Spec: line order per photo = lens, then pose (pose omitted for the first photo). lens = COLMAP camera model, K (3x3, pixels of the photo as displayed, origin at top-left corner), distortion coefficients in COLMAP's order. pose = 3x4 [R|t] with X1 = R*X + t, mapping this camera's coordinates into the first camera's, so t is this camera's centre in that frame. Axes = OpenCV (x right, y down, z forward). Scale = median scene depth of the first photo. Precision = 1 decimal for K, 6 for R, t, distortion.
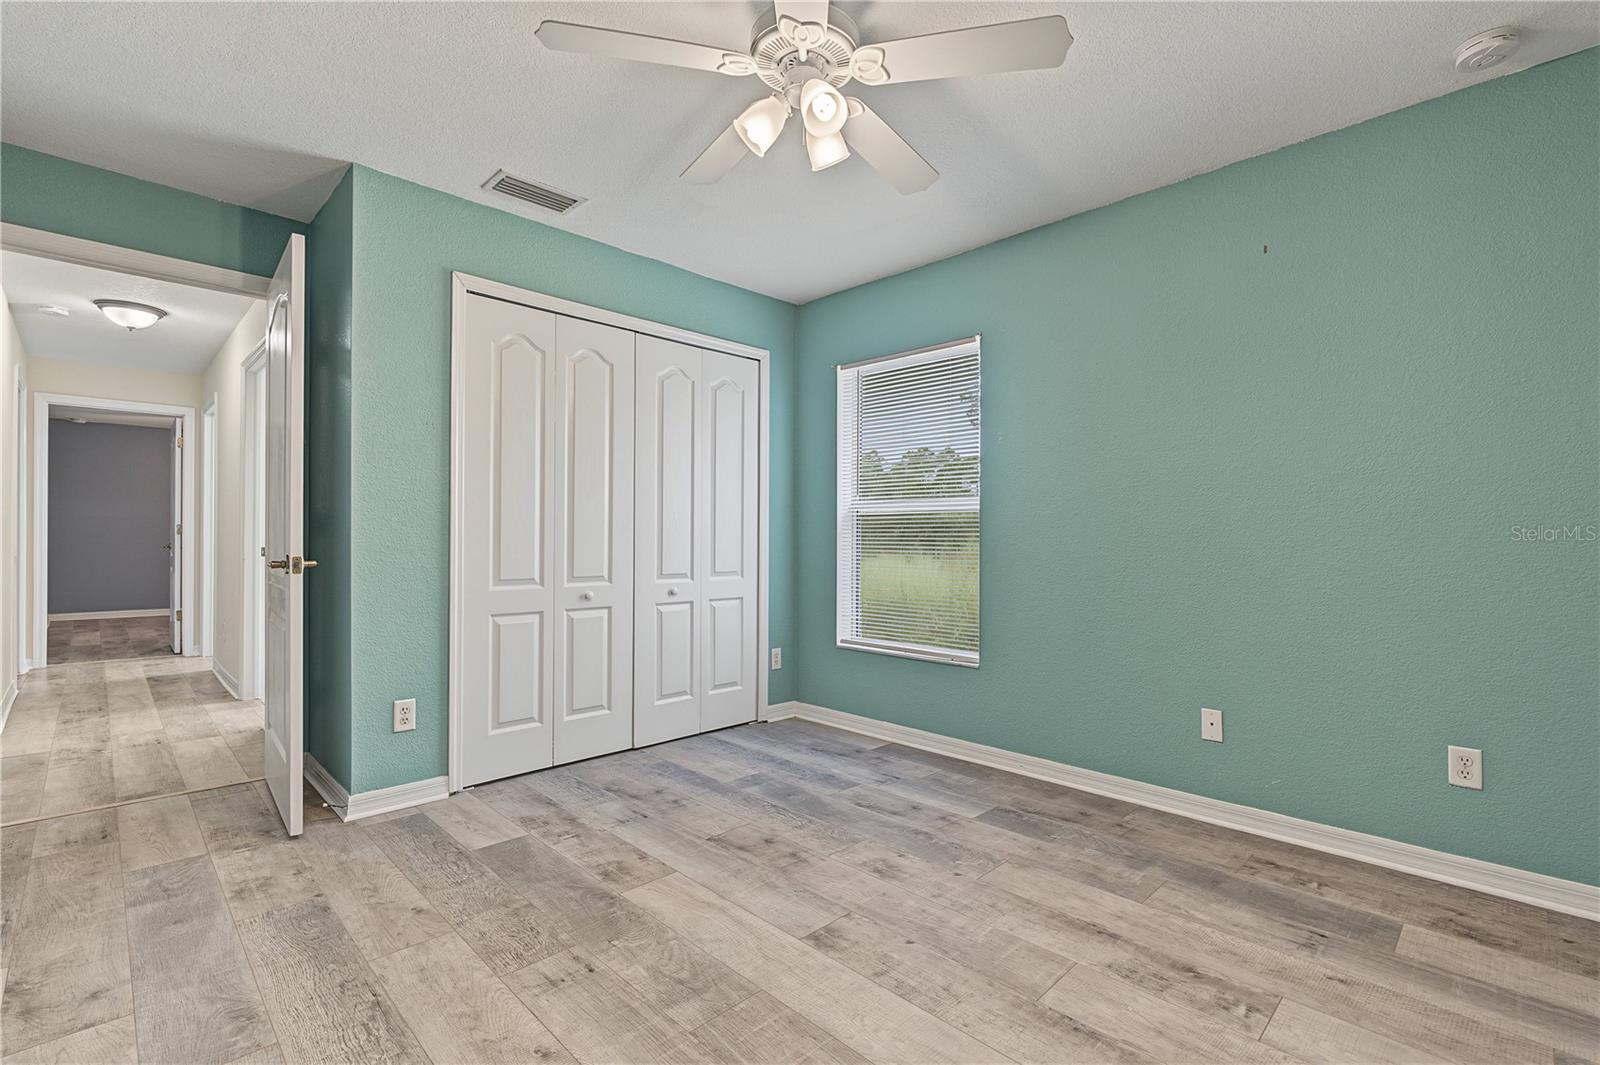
lens RADIAL K [[726.8, 0, 815.9], [0, 726.8, 537.9], [0, 0, 1]] dist [-0.009237, 0.003789]
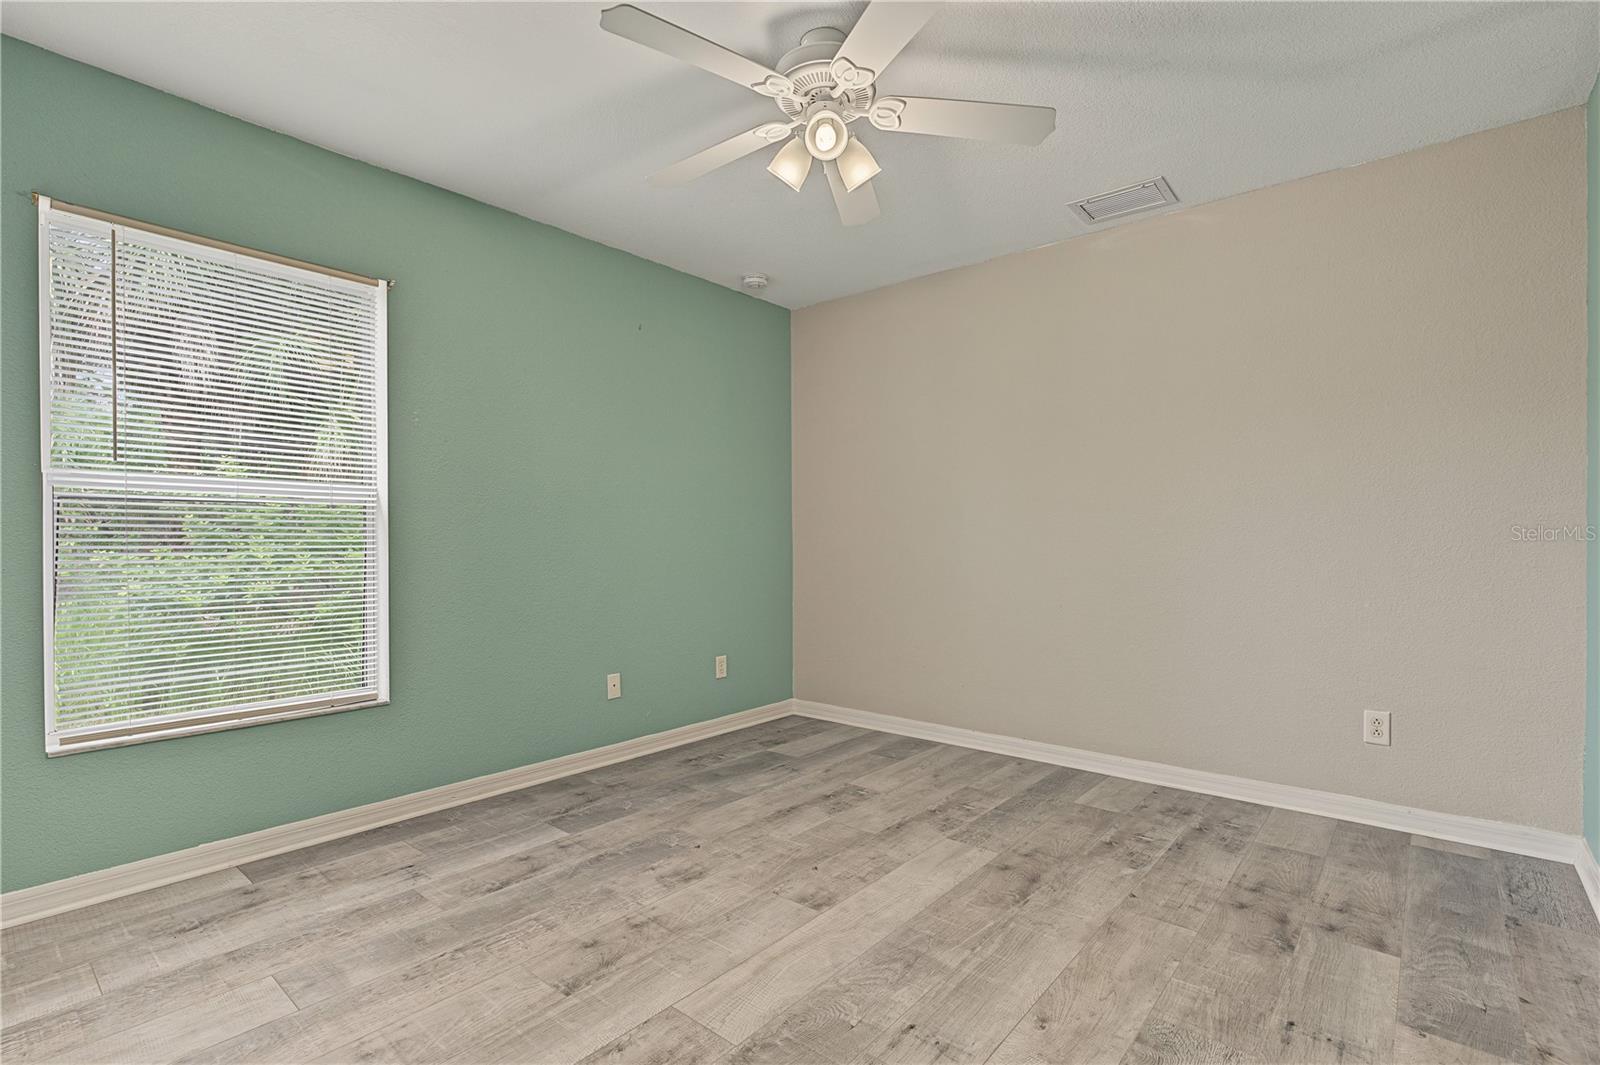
lens RADIAL K [[726.8, 0, 809.1], [0, 726.8, 532.8], [0, 0, 1]] dist [-0.009237, 0.003789]
pose [[-0.070691, 0.006723, 0.997476, -0.833859], [0.000850, 0.999977, -0.006680, -0.002051], [-0.997498, 0.000375, -0.070696, 0.832118]]
